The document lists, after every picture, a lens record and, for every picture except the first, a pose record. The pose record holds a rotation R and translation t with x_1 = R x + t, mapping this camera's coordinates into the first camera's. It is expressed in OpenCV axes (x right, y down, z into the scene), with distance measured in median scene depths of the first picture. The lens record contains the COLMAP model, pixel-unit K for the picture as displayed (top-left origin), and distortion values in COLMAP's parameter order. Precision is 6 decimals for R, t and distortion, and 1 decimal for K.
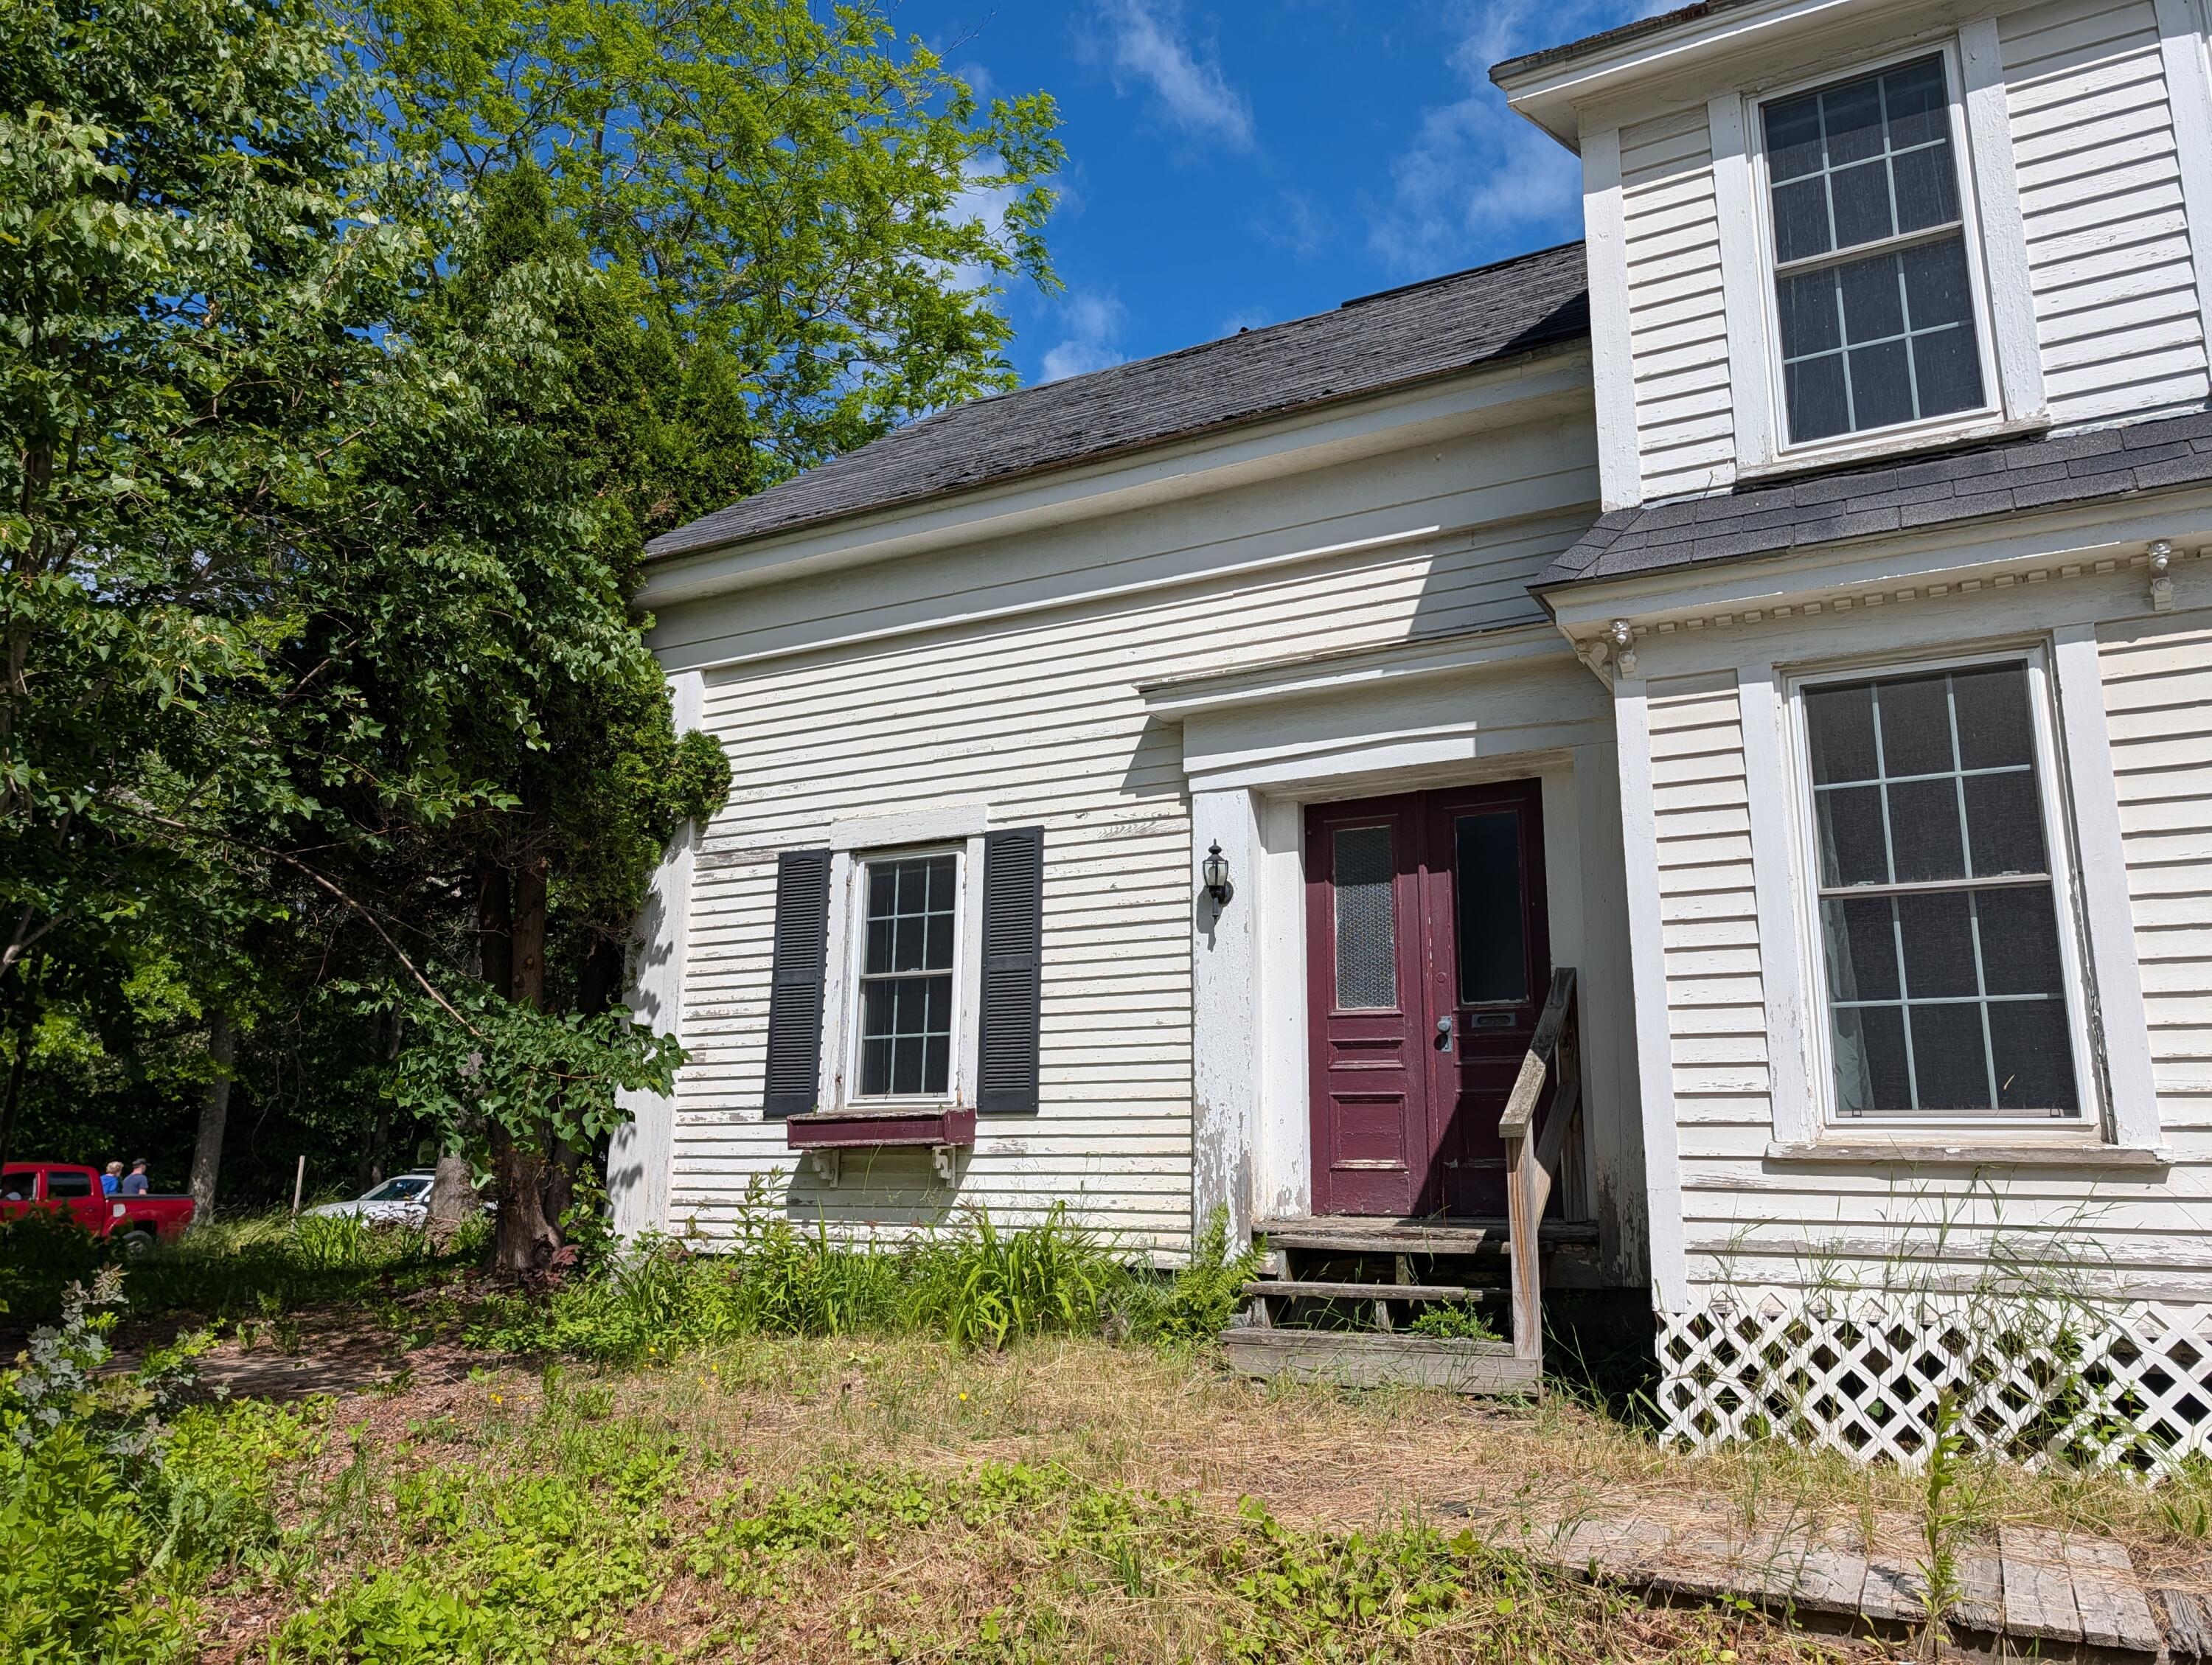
lens RADIAL K [[1568.1, 0, 1155.7], [0, 1568.1, 821.0], [0, 0, 1]] dist [0.030587, -0.023006]
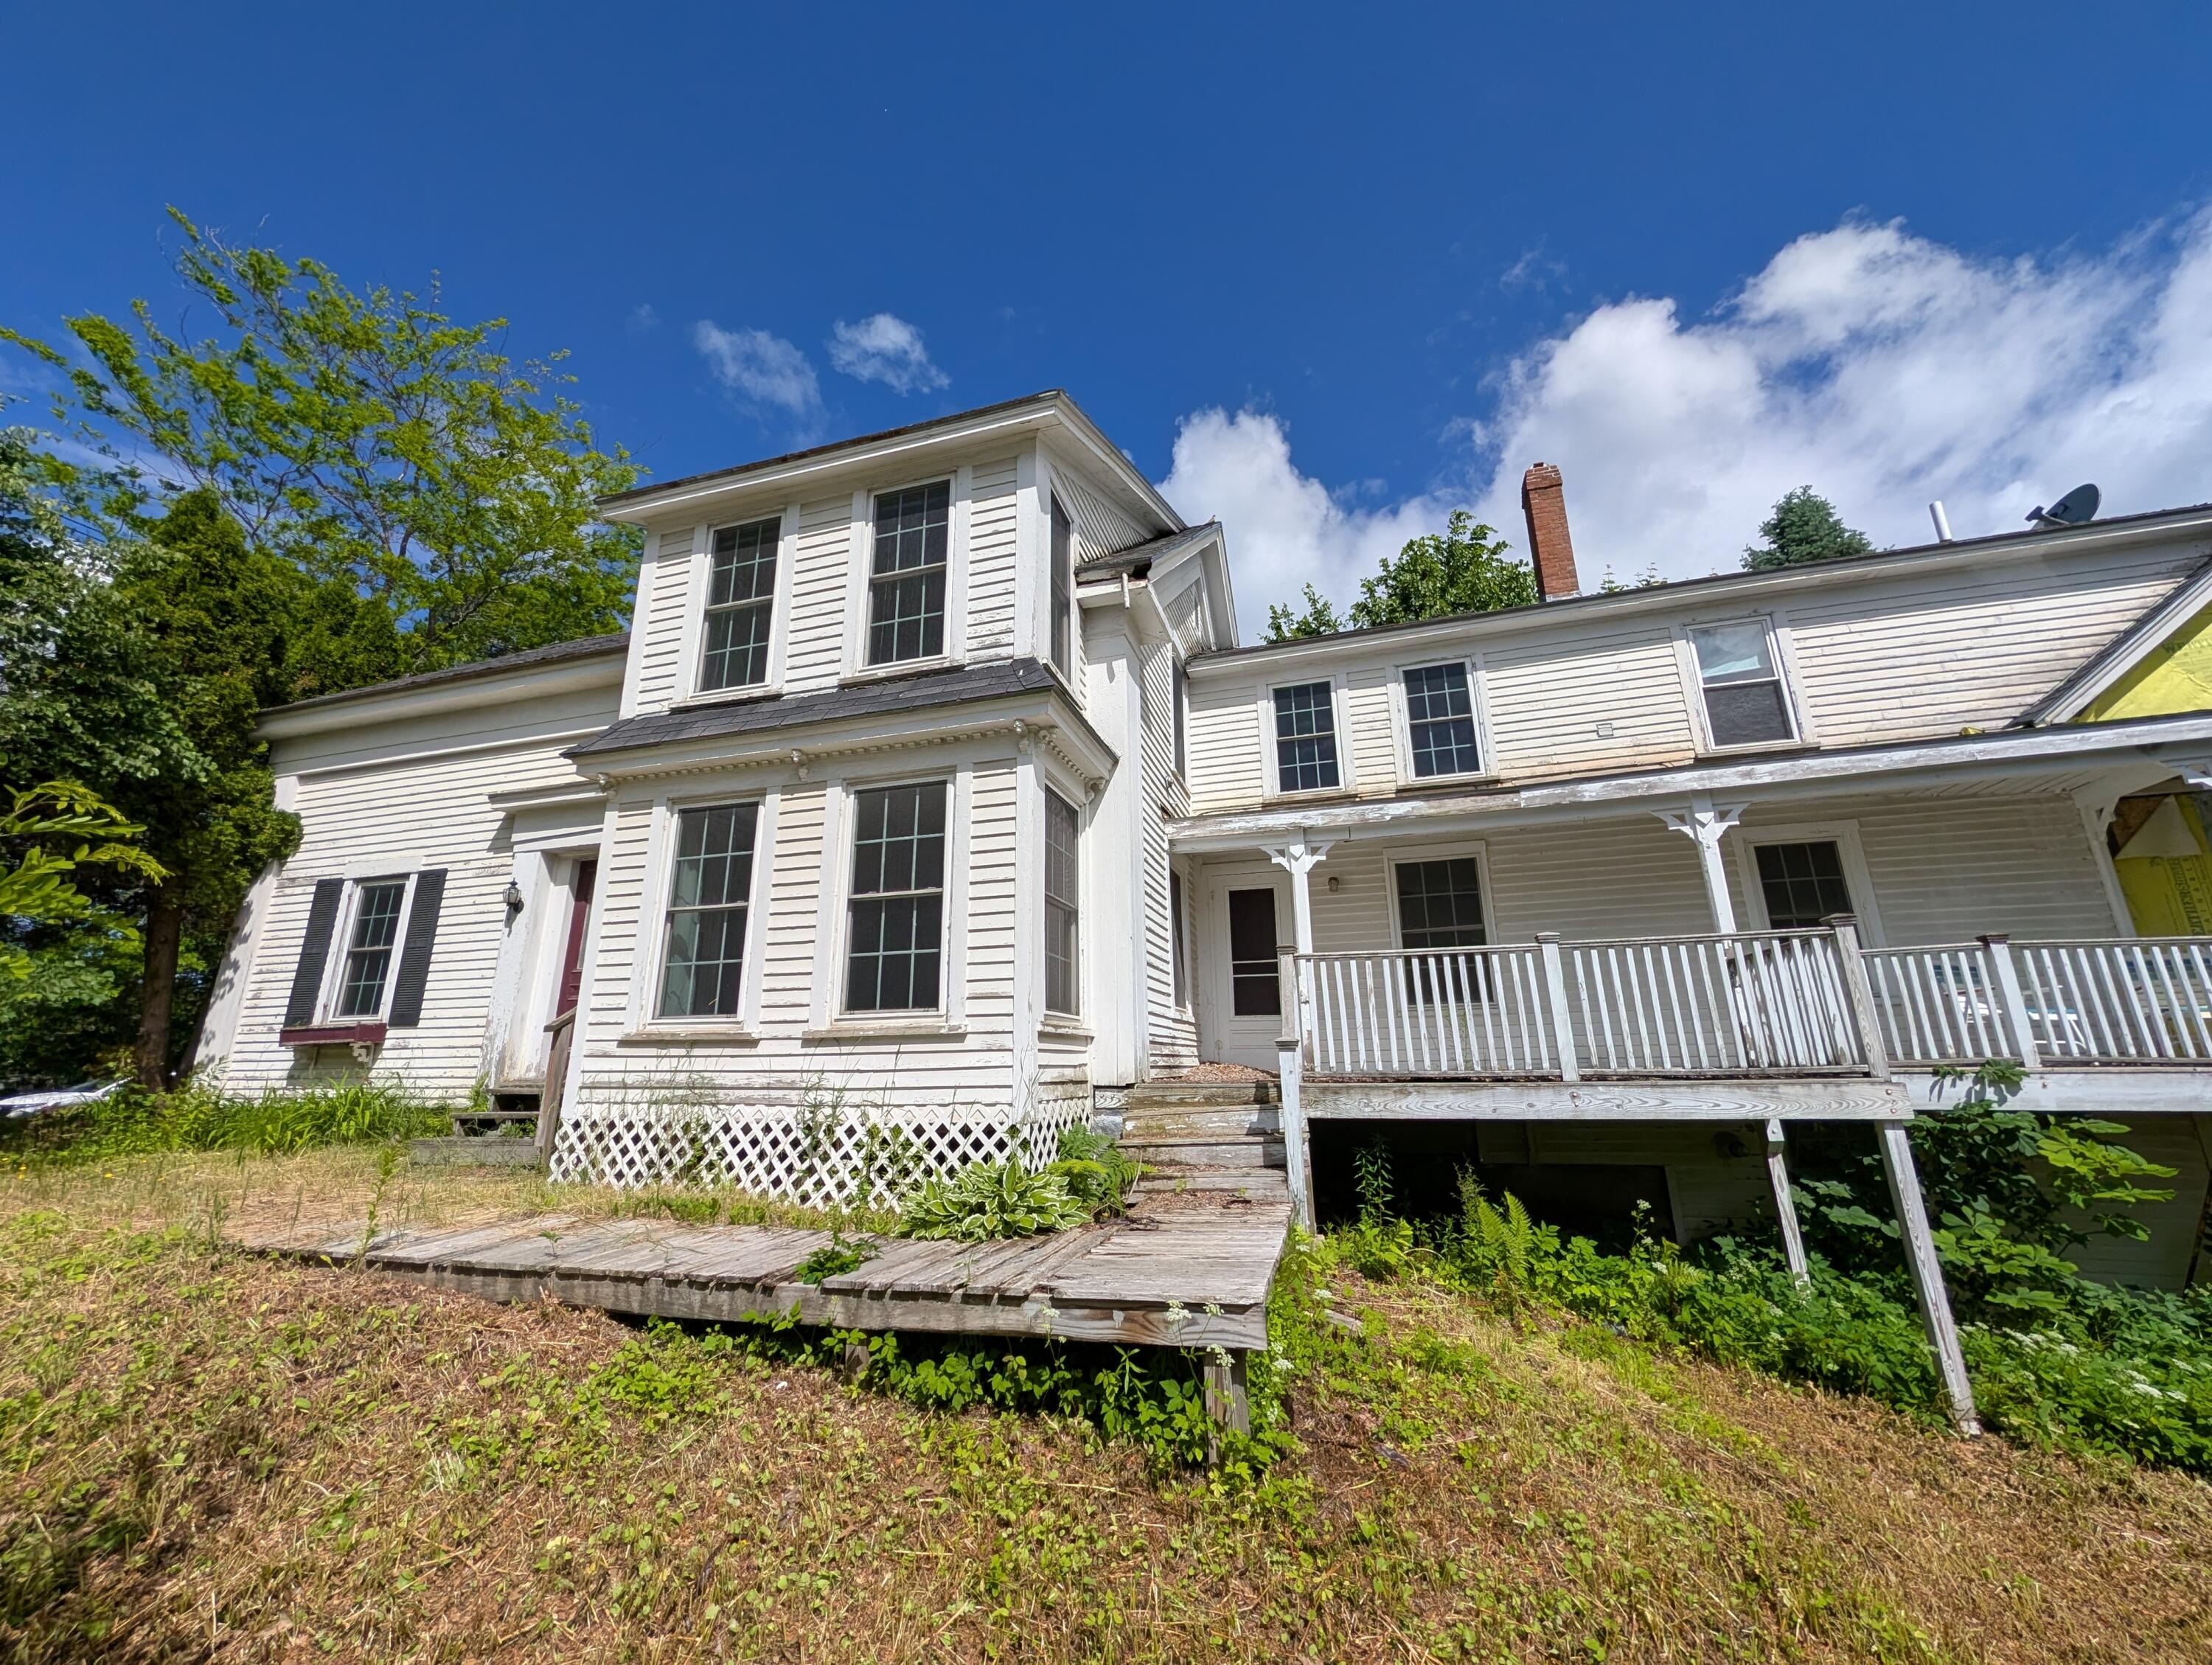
lens RADIAL K [[829.8, 0, 1104.9], [0, 829.8, 832.6], [0, 0, 1]] dist [-0.009925, -0.000203]
pose [[0.976896, 0.030646, 0.211504, 0.538417], [-0.021939, 0.998817, -0.043395, -0.015434], [-0.212584, 0.037752, 0.976413, -0.130266]]
